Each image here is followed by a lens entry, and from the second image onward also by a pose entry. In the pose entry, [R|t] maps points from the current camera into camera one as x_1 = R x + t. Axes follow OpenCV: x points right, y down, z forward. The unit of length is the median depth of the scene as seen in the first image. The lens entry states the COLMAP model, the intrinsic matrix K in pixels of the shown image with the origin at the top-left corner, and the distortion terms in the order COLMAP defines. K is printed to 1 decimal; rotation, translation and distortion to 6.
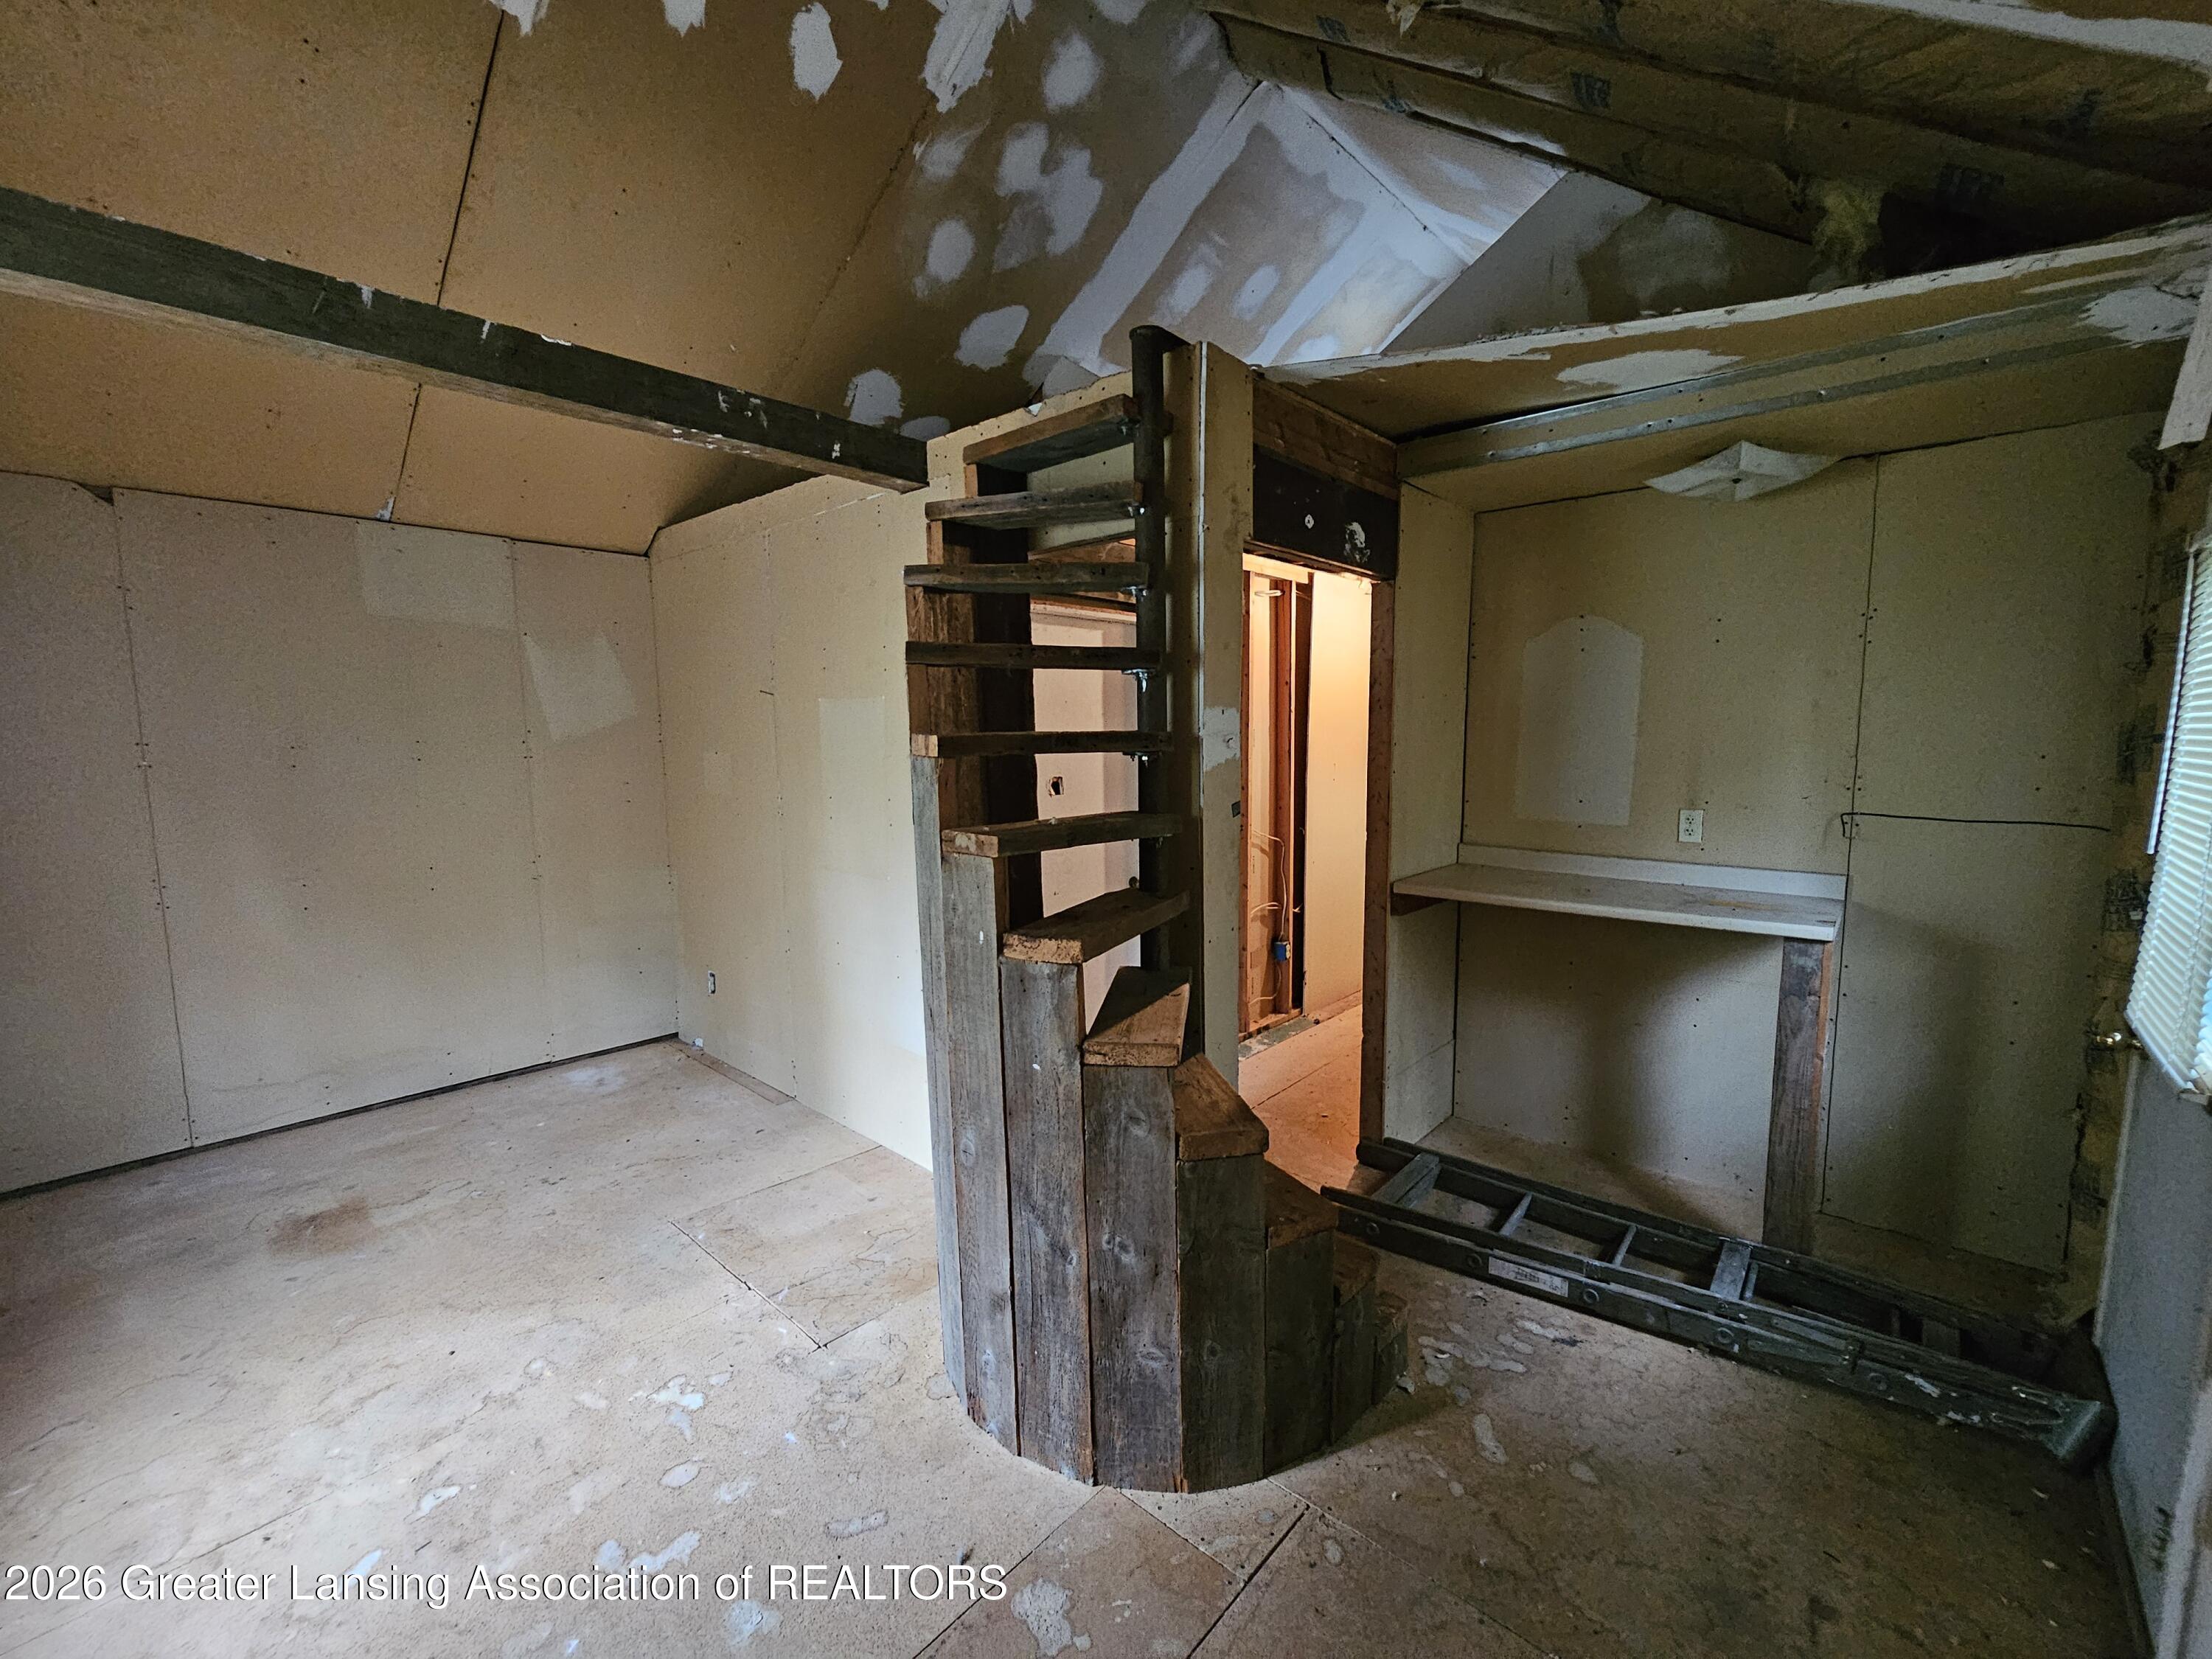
lens RADIAL K [[908.9, 0, 1118.3], [0, 908.9, 828.3], [0, 0, 1]] dist [-0.001990, 0.000124]
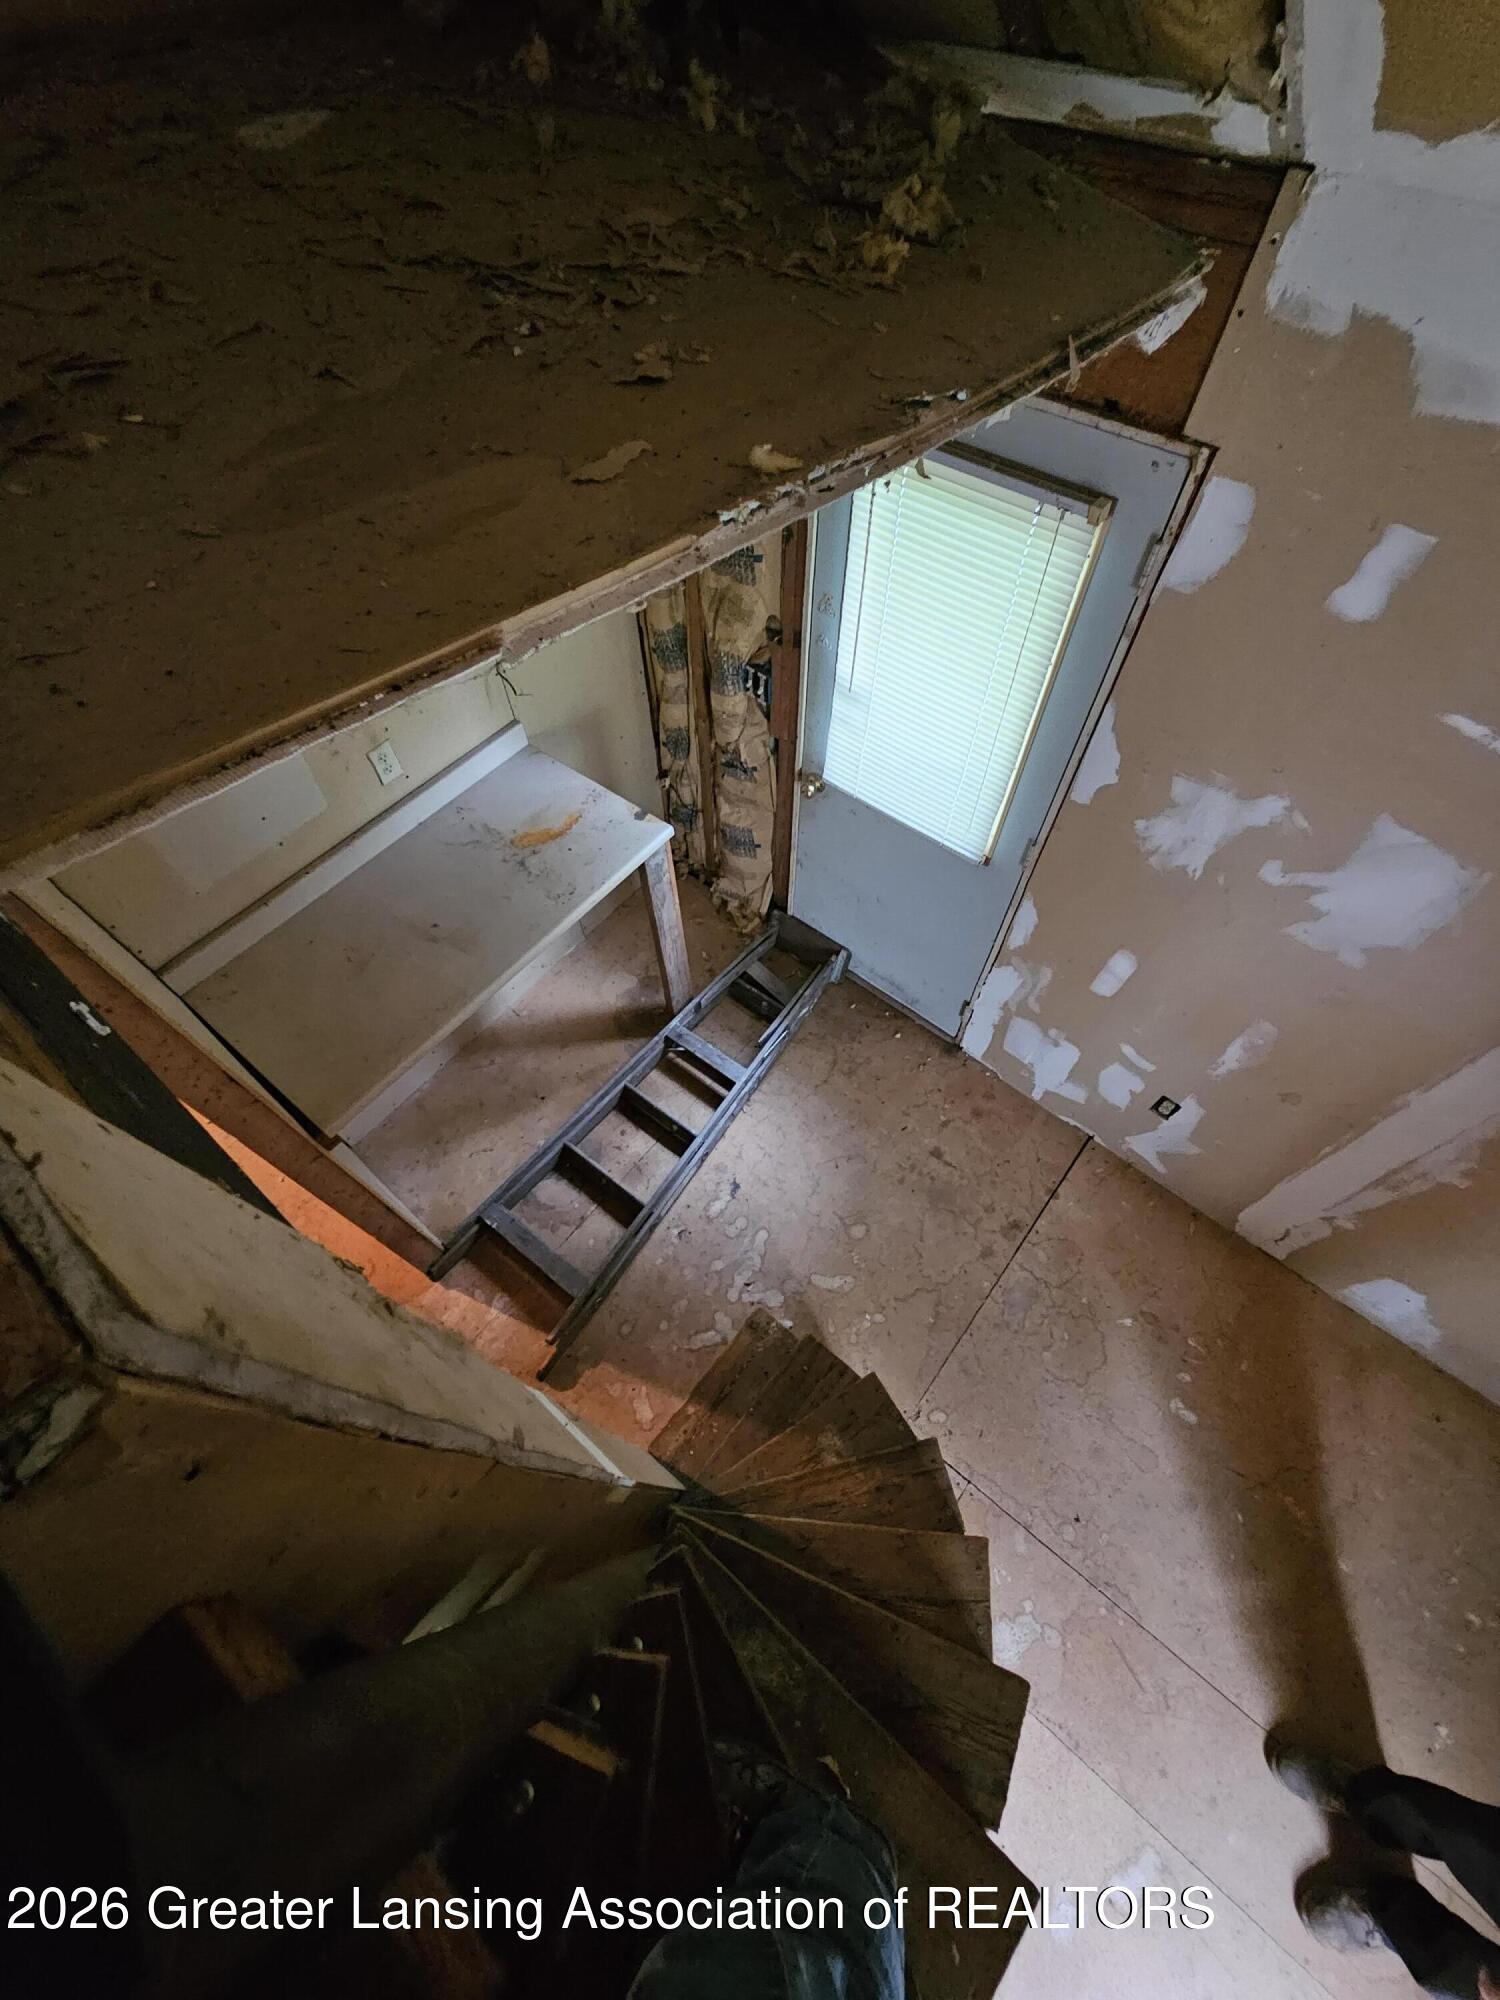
lens RADIAL K [[821.8, 0, 750.5], [0, 821.8, 1013.0], [0, 0, 1]] dist [-0.001990, 0.000124]
pose [[-0.036466, -0.850295, 0.525041, 0.055351], [0.117059, 0.518139, 0.847248, -0.480314], [-0.992455, 0.092356, 0.080640, 0.669110]]
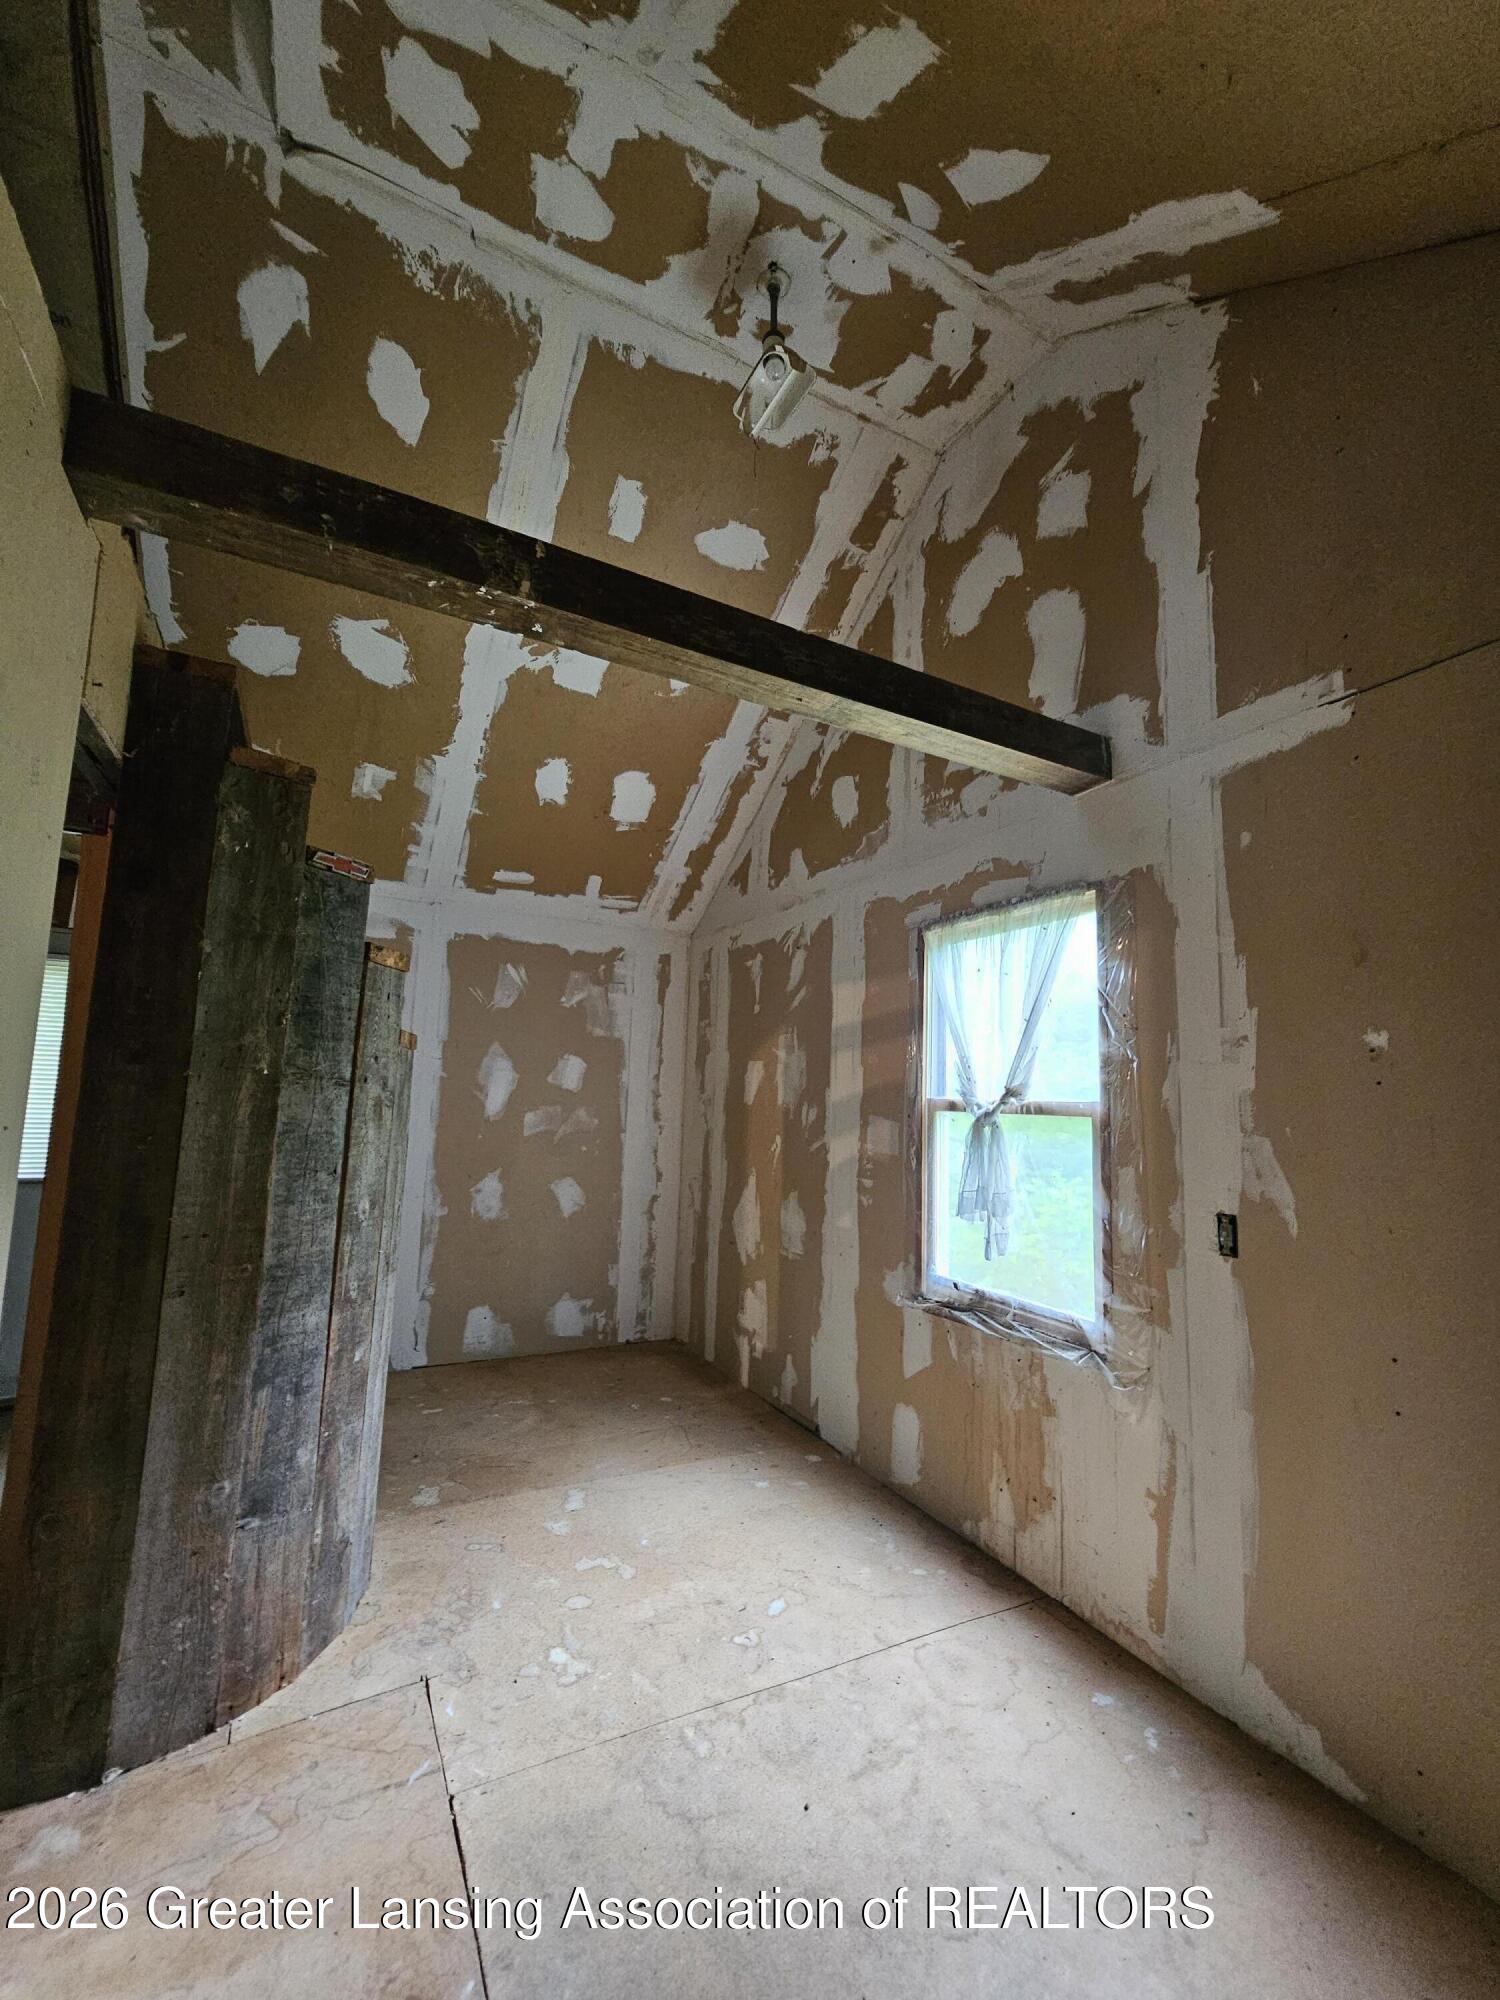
lens RADIAL K [[821.8, 0, 746.4], [0, 821.8, 1012.3], [0, 0, 1]] dist [-0.001990, 0.000124]
pose [[-0.936476, 0.012385, 0.350512, -0.731031], [0.010510, 0.999918, -0.007252, -0.081144], [-0.350573, -0.003107, -0.936530, 1.306677]]
